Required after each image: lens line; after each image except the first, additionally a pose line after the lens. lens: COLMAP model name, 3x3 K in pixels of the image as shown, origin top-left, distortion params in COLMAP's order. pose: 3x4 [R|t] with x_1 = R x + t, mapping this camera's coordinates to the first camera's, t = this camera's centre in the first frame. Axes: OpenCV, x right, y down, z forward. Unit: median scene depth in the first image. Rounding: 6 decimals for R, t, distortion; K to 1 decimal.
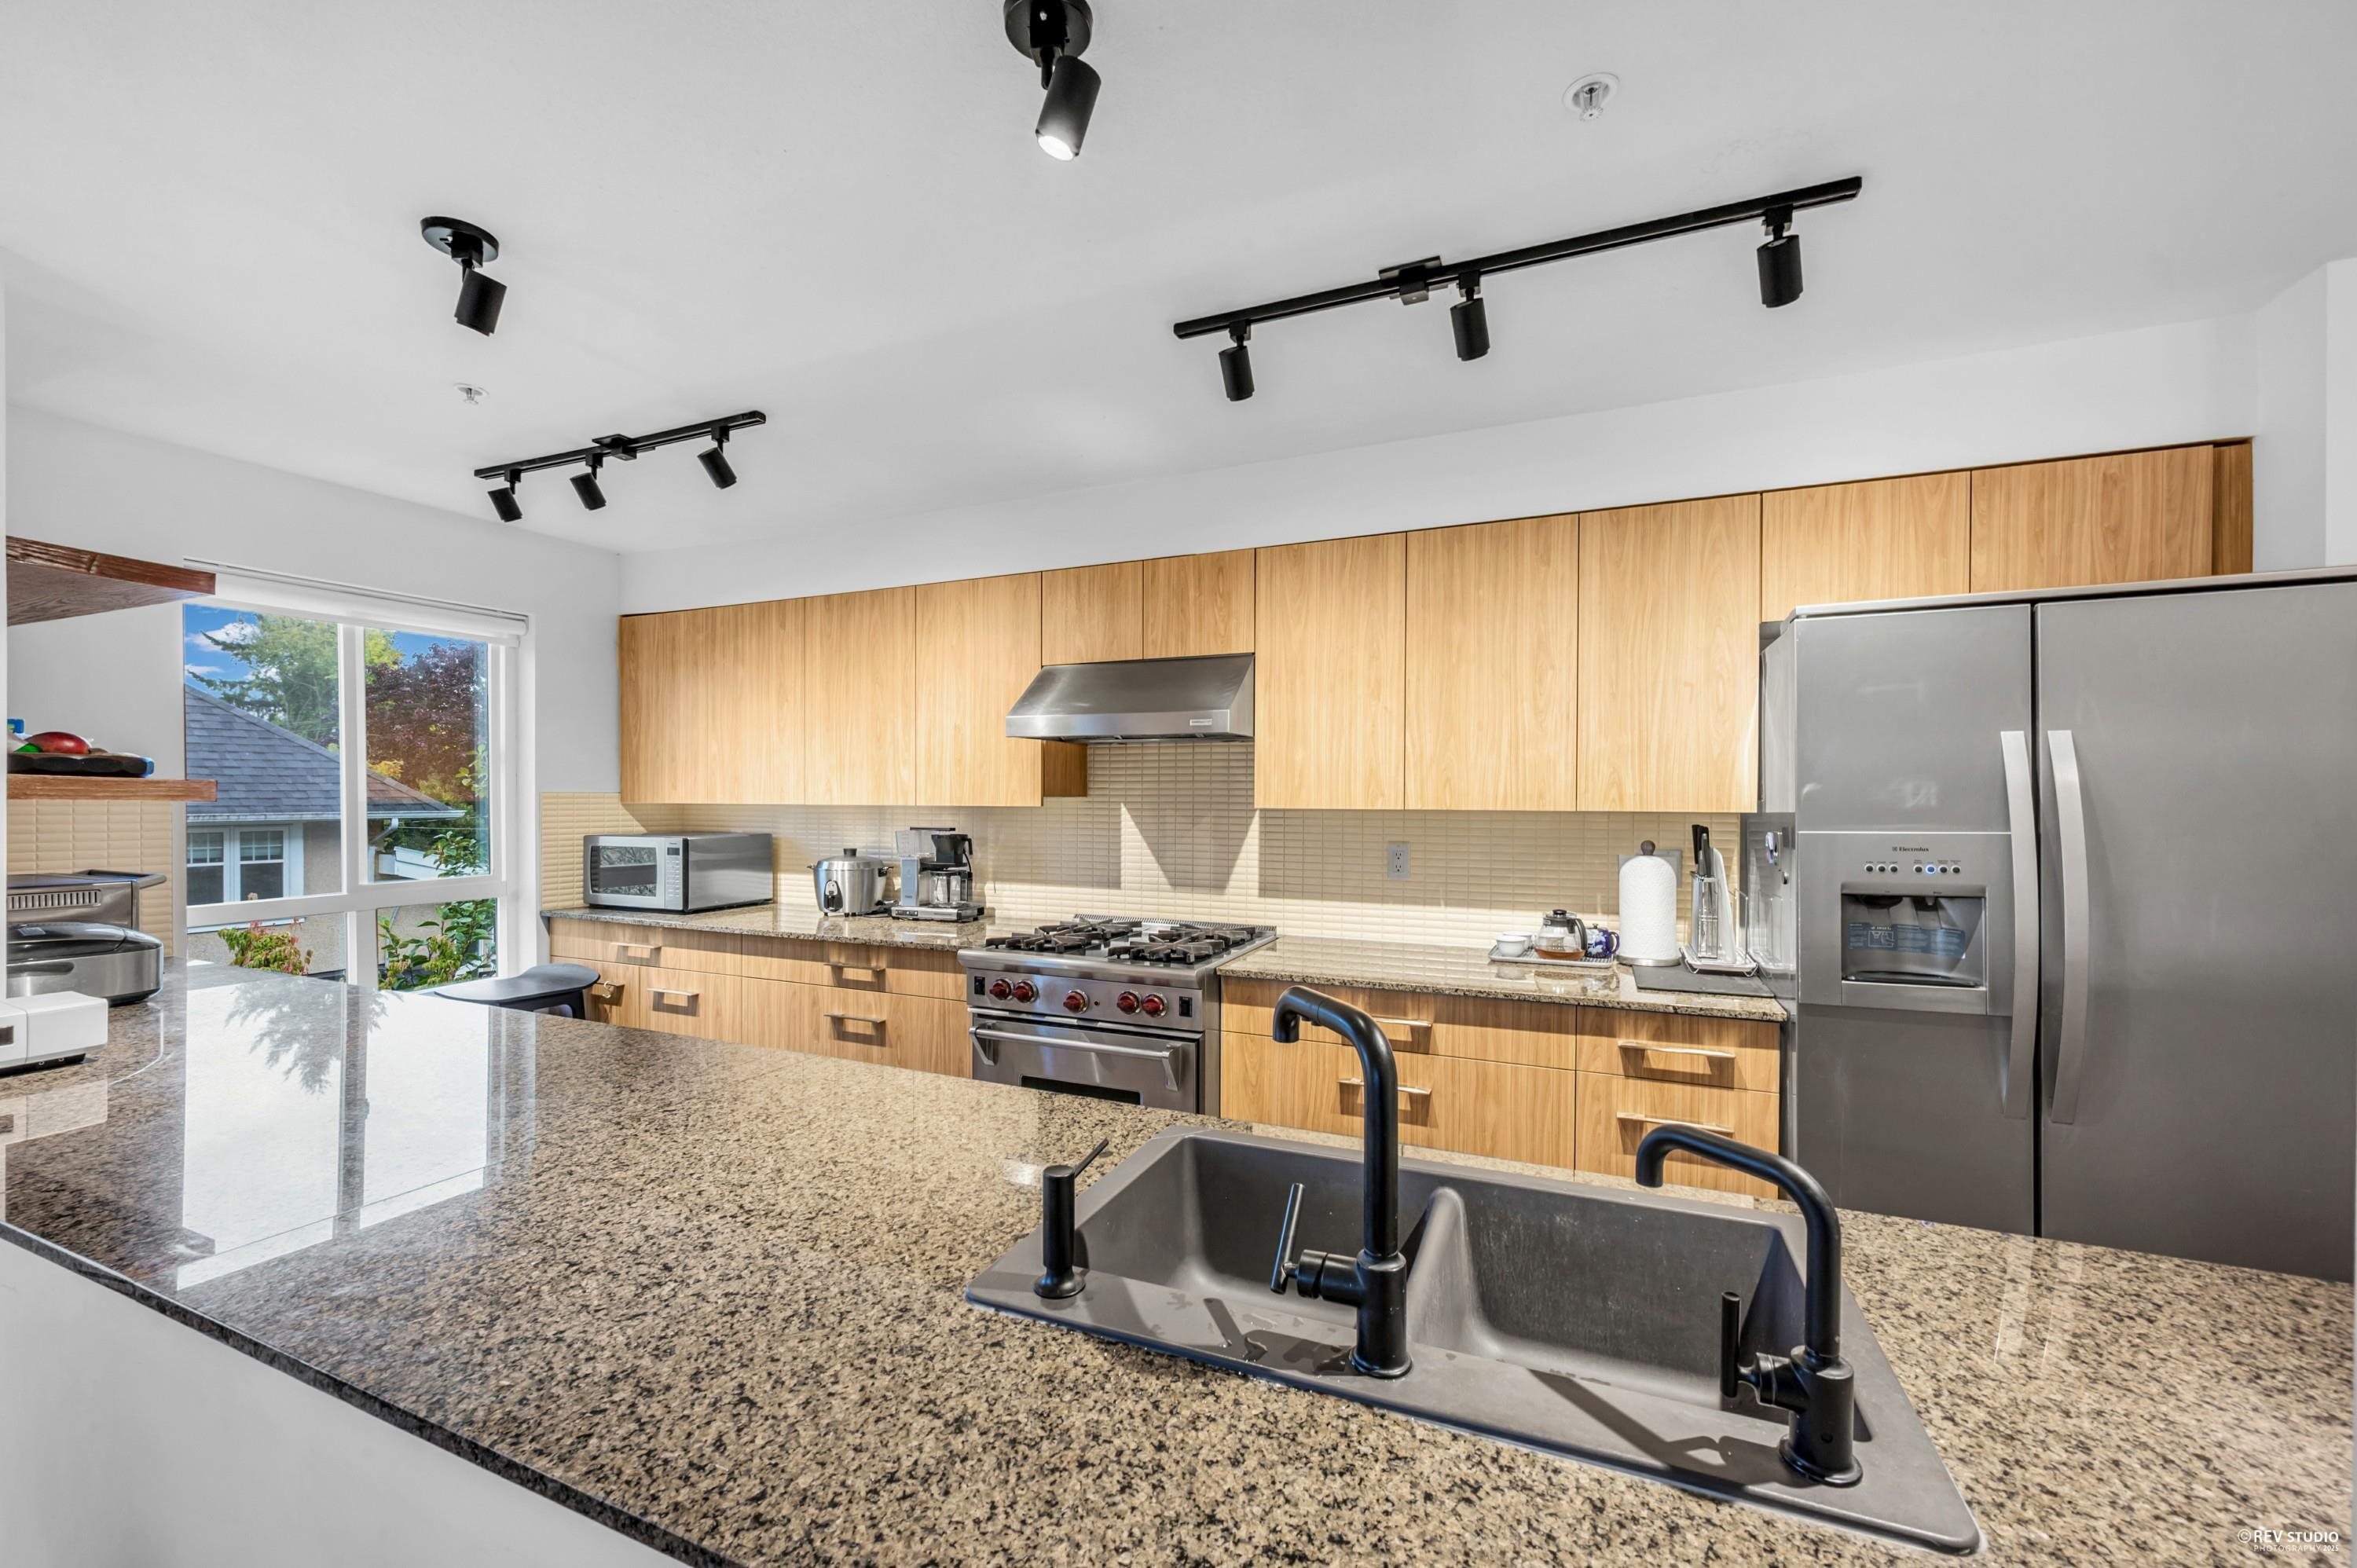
lens RADIAL K [[960.3, 0, 1160.9], [0, 960.3, 808.9], [0, 0, 1]] dist [-0.001922, -0.000326]
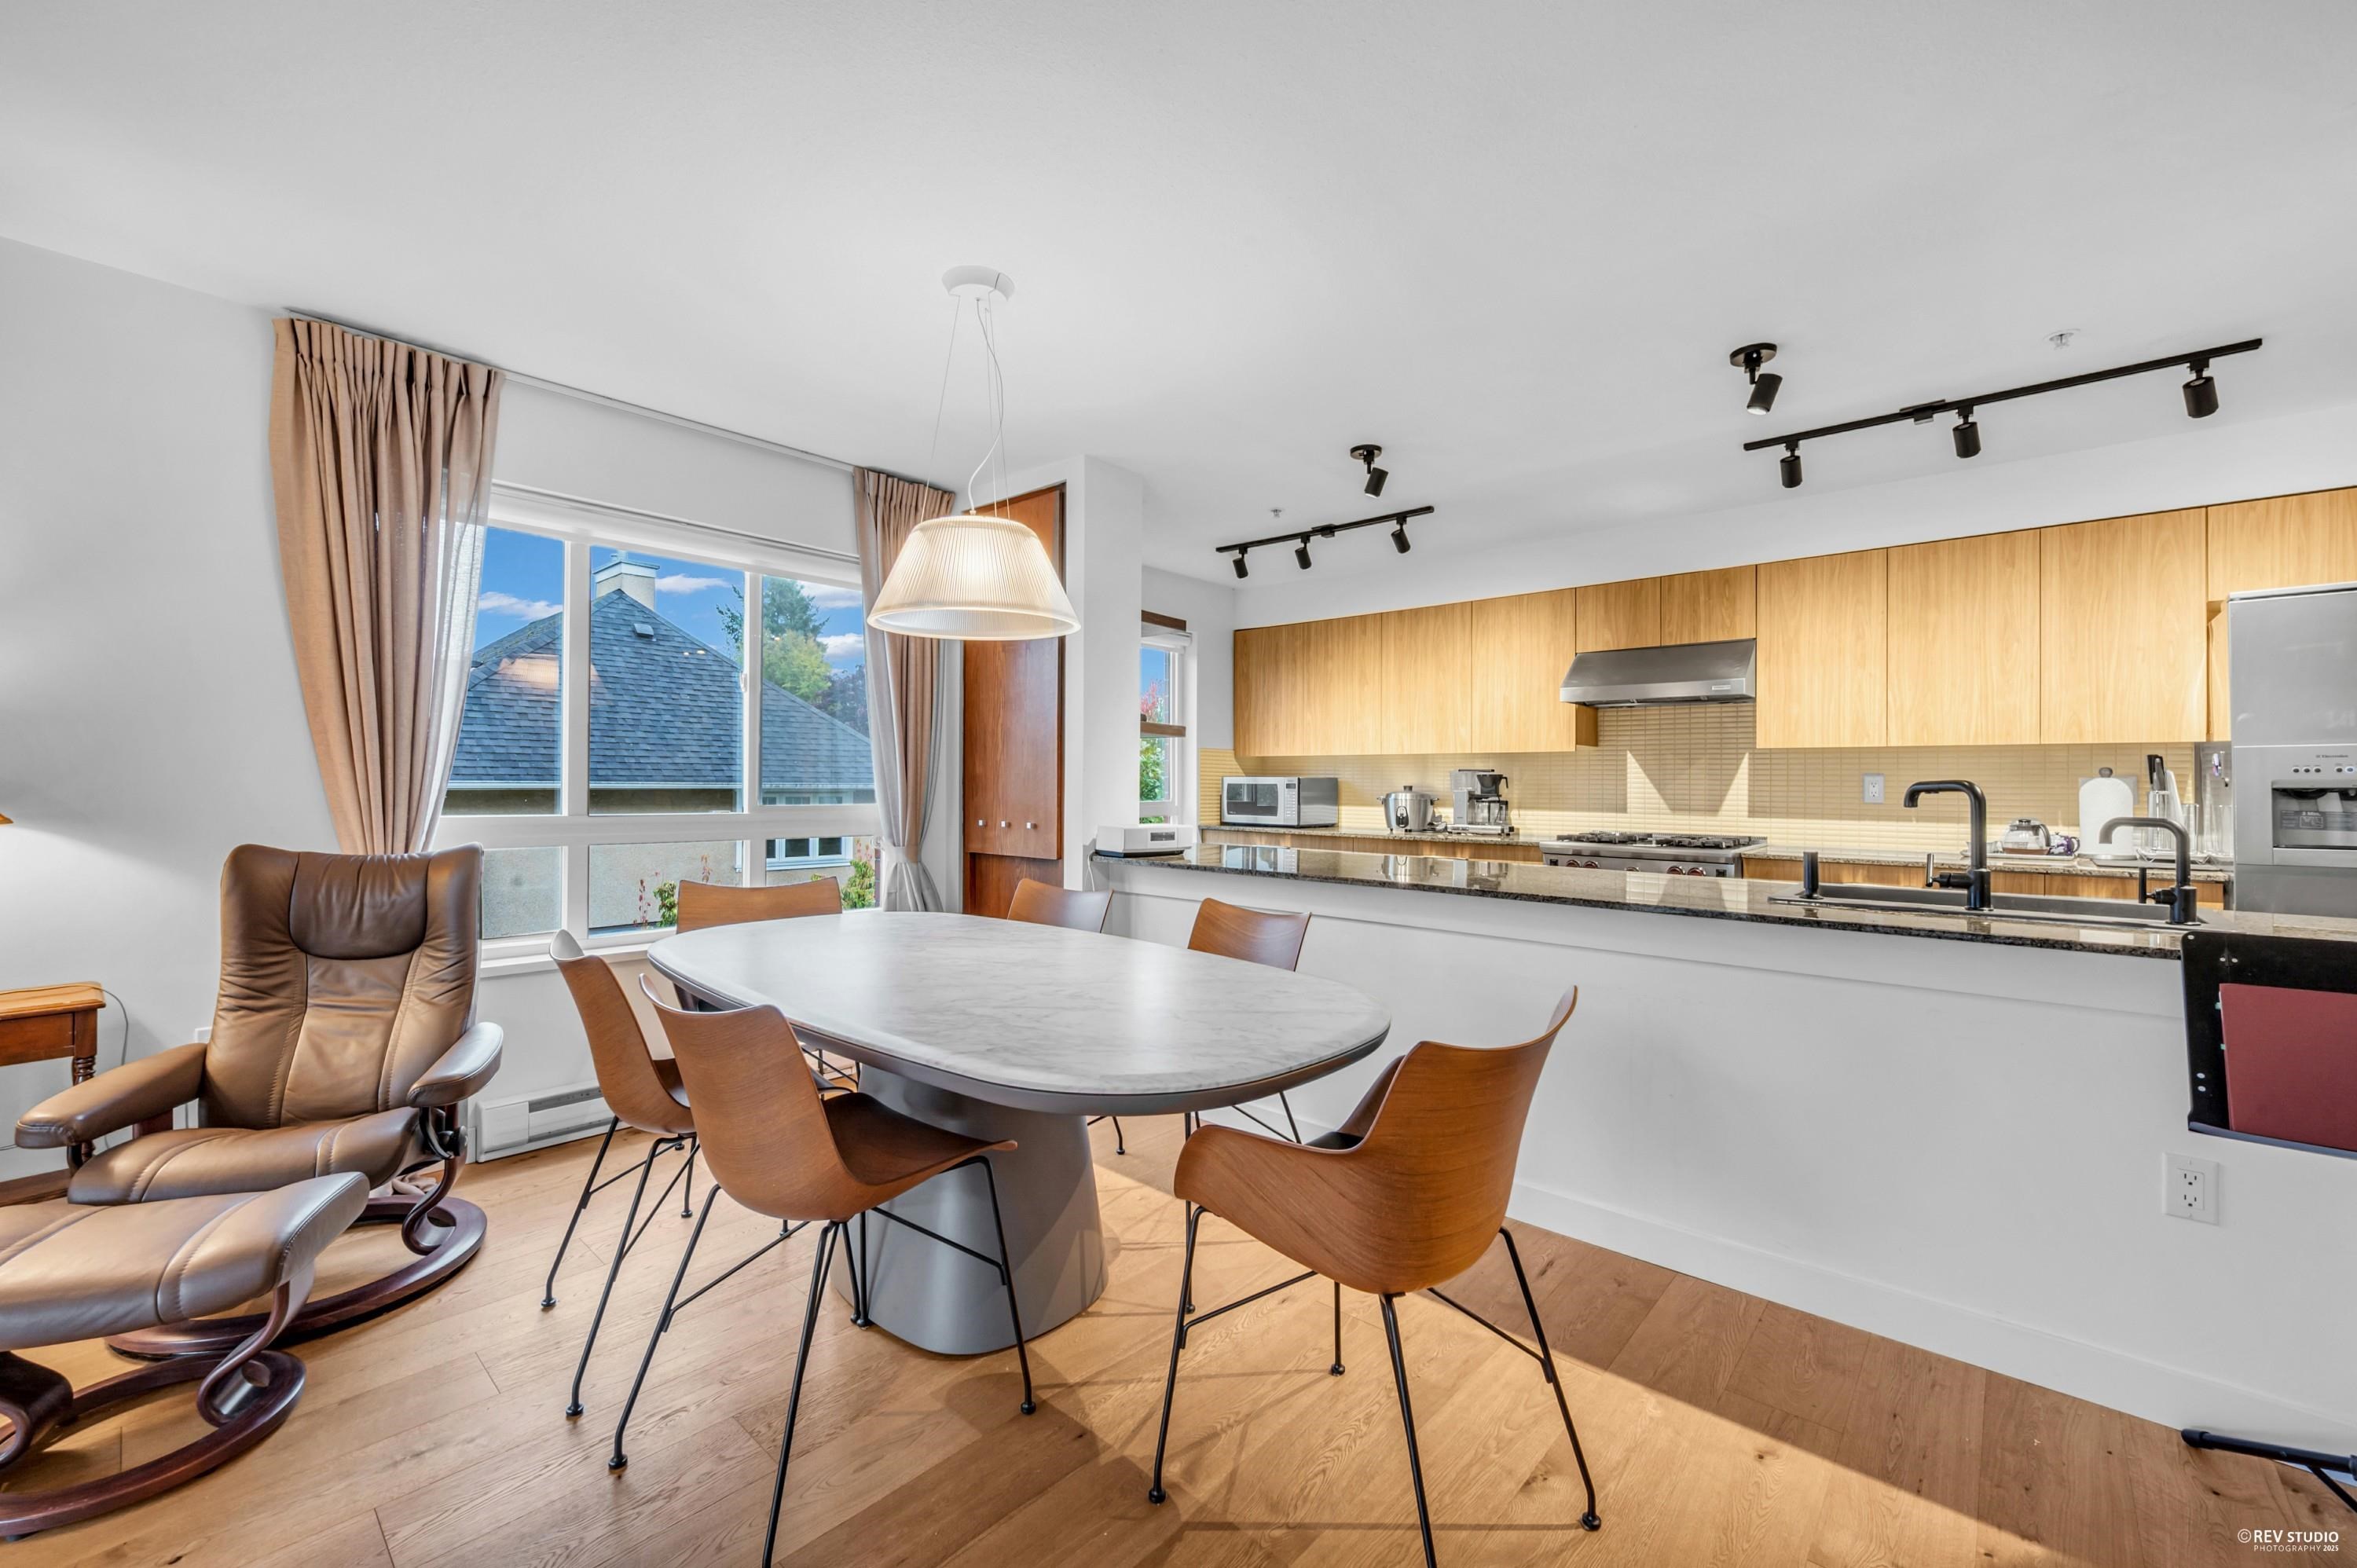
lens RADIAL K [[945.4, 0, 1168.8], [0, 945.4, 773.6], [0, 0, 1]] dist [-0.003122, -0.000385]
pose [[0.951345, 0.001932, -0.308122, -0.311198], [-0.009471, 0.999691, -0.022973, 0.080376], [0.307983, 0.024773, 0.951069, -0.612680]]
